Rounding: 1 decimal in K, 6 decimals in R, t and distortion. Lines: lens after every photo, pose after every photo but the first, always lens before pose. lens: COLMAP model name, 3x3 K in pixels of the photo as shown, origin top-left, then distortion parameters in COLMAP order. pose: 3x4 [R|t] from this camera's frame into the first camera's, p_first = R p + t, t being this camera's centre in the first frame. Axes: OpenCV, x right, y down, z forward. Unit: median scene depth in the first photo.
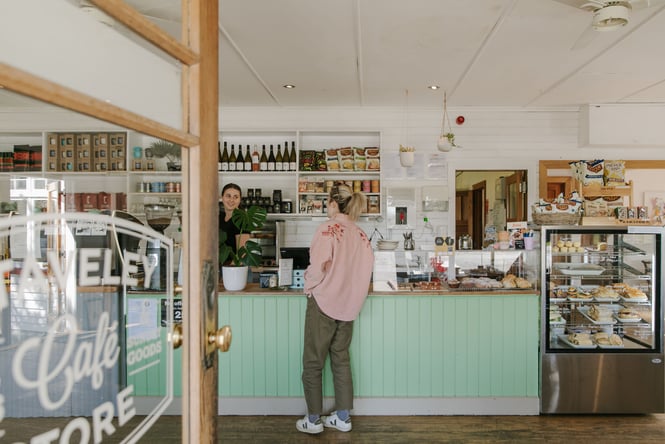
lens RADIAL K [[510.3, 0, 332.4], [0, 510.3, 225.4], [0, 0, 1]] dist [-0.002082, 0.006120]
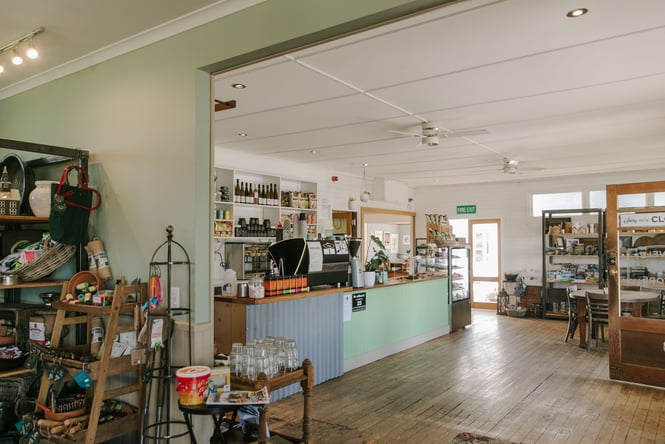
lens RADIAL K [[510.3, 0, 332.4], [0, 510.3, 225.6], [0, 0, 1]] dist [-0.002082, 0.006120]
pose [[0.586717, 0.025359, 0.809395, -1.075898], [0.001494, 0.999474, -0.032397, -0.010339], [-0.809791, 0.020218, 0.586370, 0.093649]]
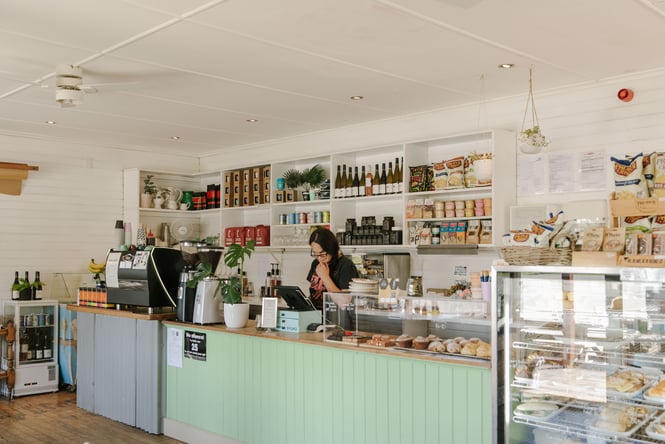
lens RADIAL K [[700.3, 0, 333.0], [0, 700.3, 219.9], [0, 0, 1]] dist [0.014320, 0.000000]
pose [[0.695813, -0.033748, -0.717430, 0.648926], [0.001232, 0.998950, -0.045795, -0.012097], [0.718222, 0.030981, 0.695124, 0.142739]]
